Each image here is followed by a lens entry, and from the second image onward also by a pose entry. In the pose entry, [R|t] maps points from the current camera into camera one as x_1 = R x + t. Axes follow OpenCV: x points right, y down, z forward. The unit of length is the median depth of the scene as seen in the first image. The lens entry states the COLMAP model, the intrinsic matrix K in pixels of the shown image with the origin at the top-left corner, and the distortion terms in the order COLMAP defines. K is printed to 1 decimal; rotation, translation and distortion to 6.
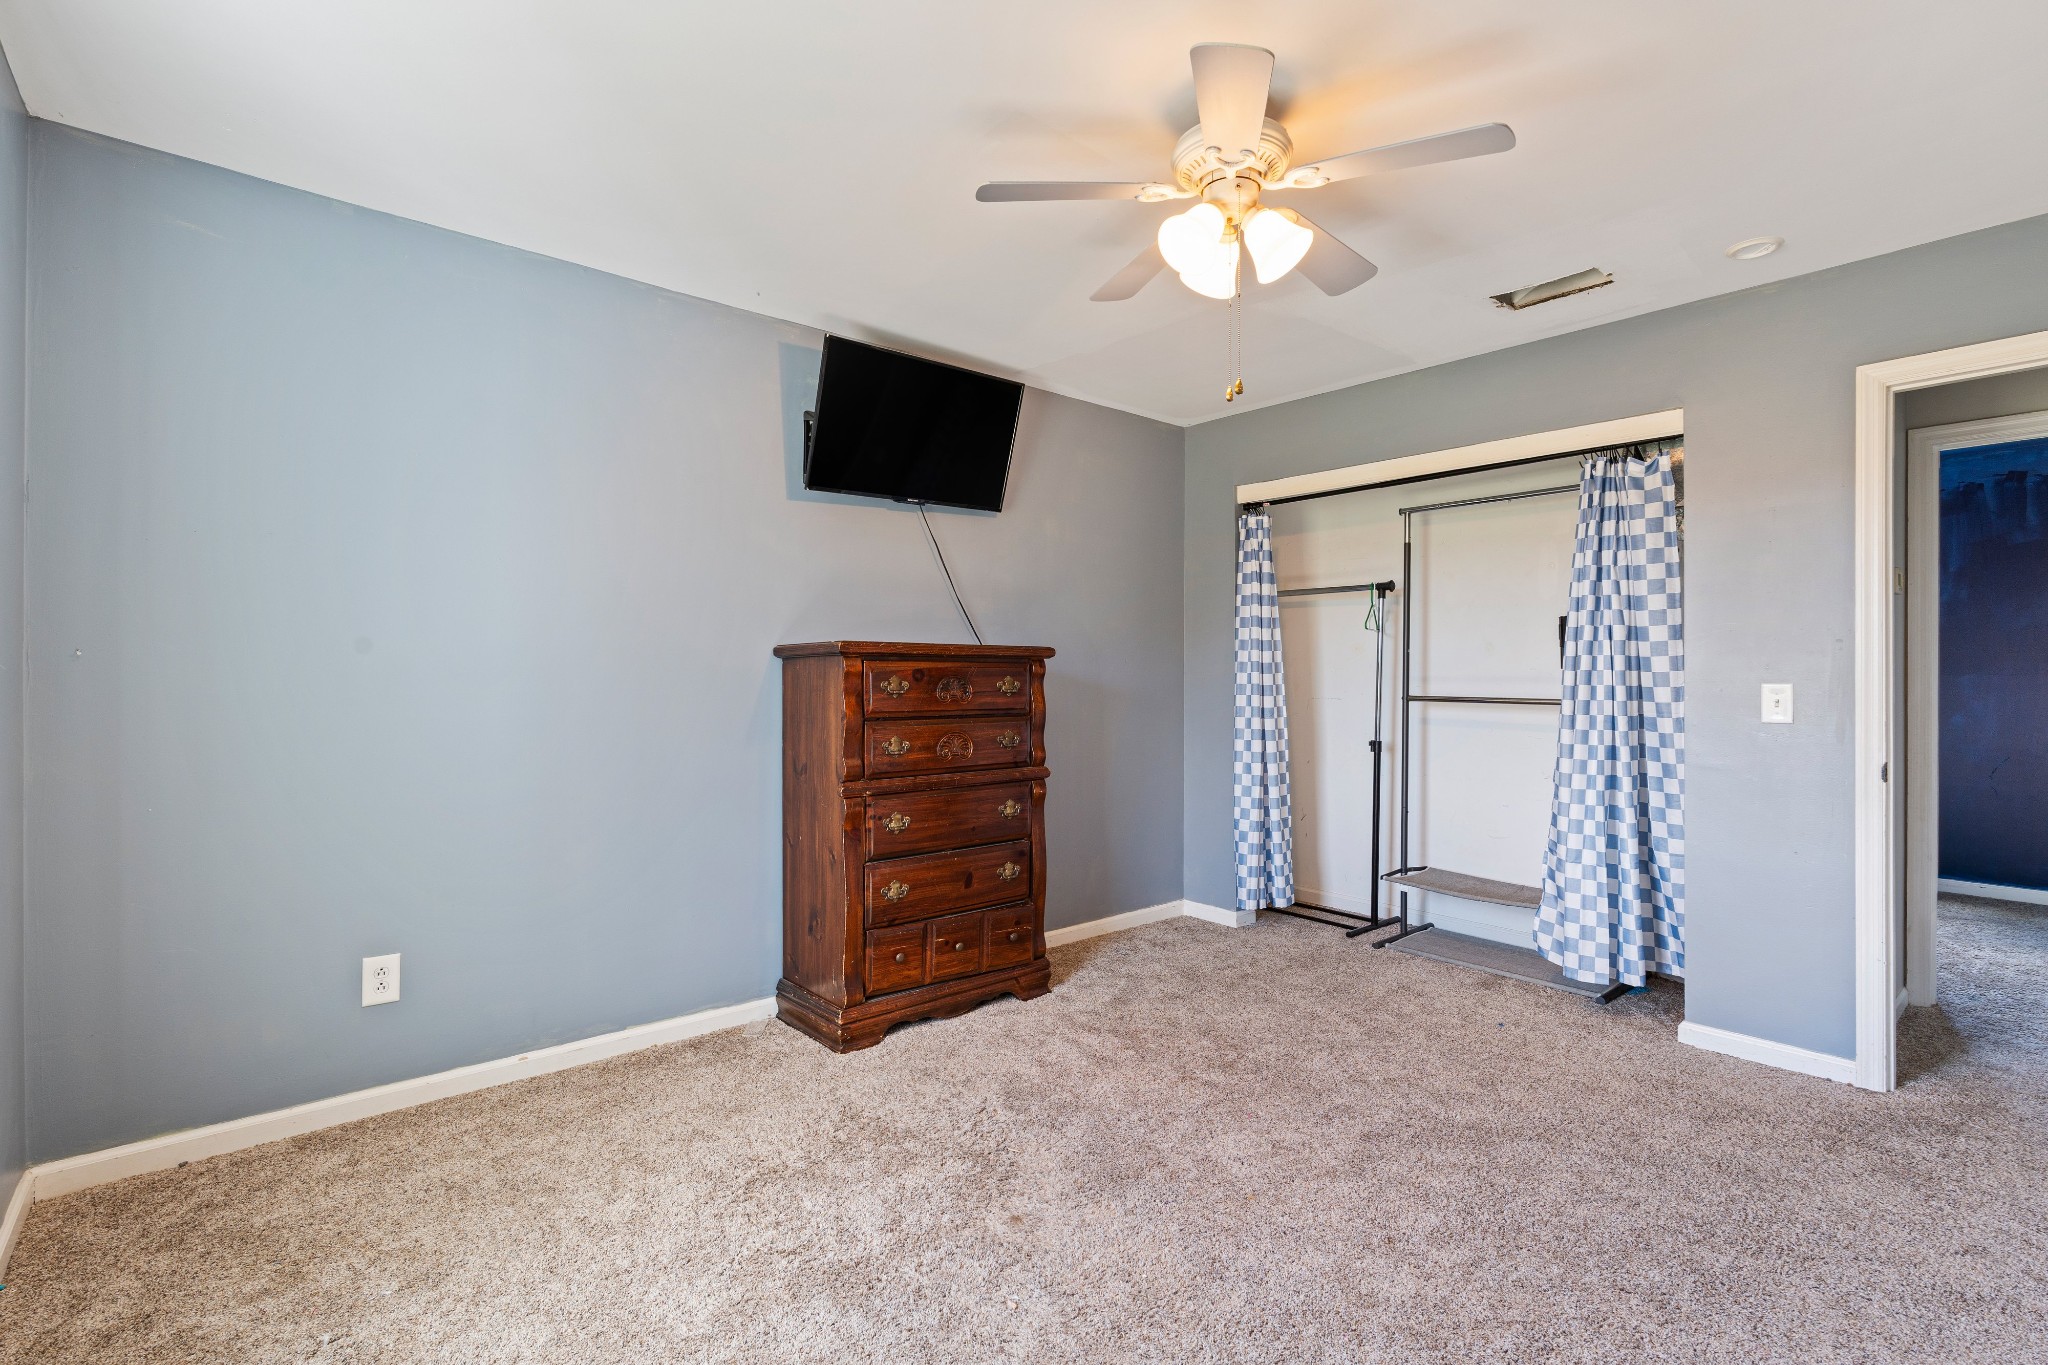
lens RADIAL K [[905.3, 0, 1016.1], [0, 905.3, 680.9], [0, 0, 1]] dist [-0.006096, 0.000711]
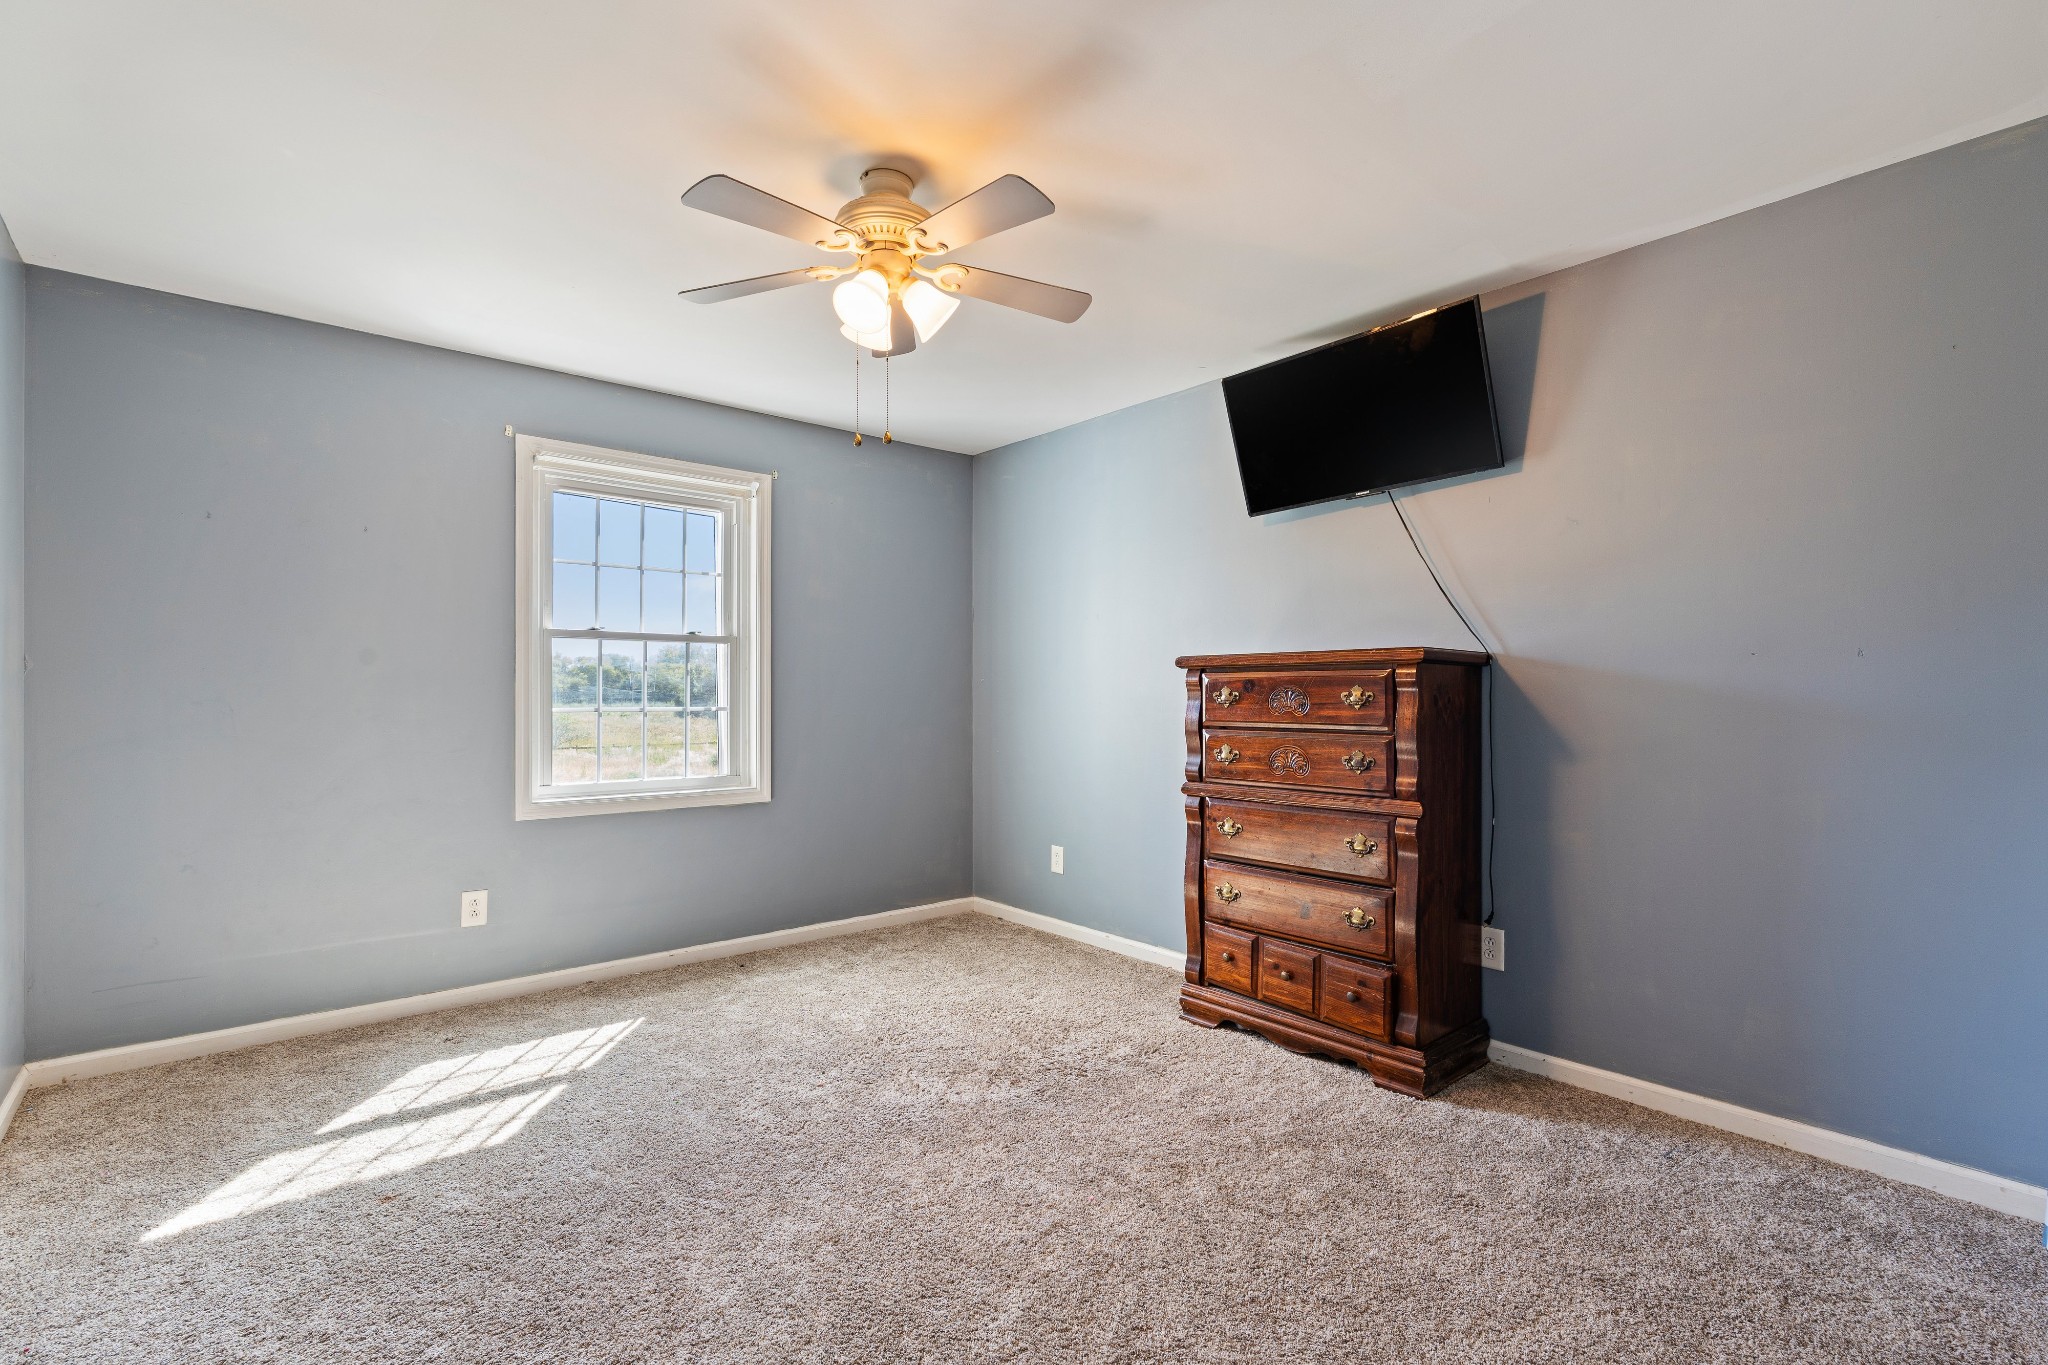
lens RADIAL K [[905.3, 0, 1016.1], [0, 905.3, 680.9], [0, 0, 1]] dist [-0.006096, 0.000711]
pose [[0.022630, -0.012398, -0.999667, 0.893068], [-0.000633, 0.999923, -0.012415, 0.000786], [0.999744, 0.000914, 0.022620, 0.721719]]
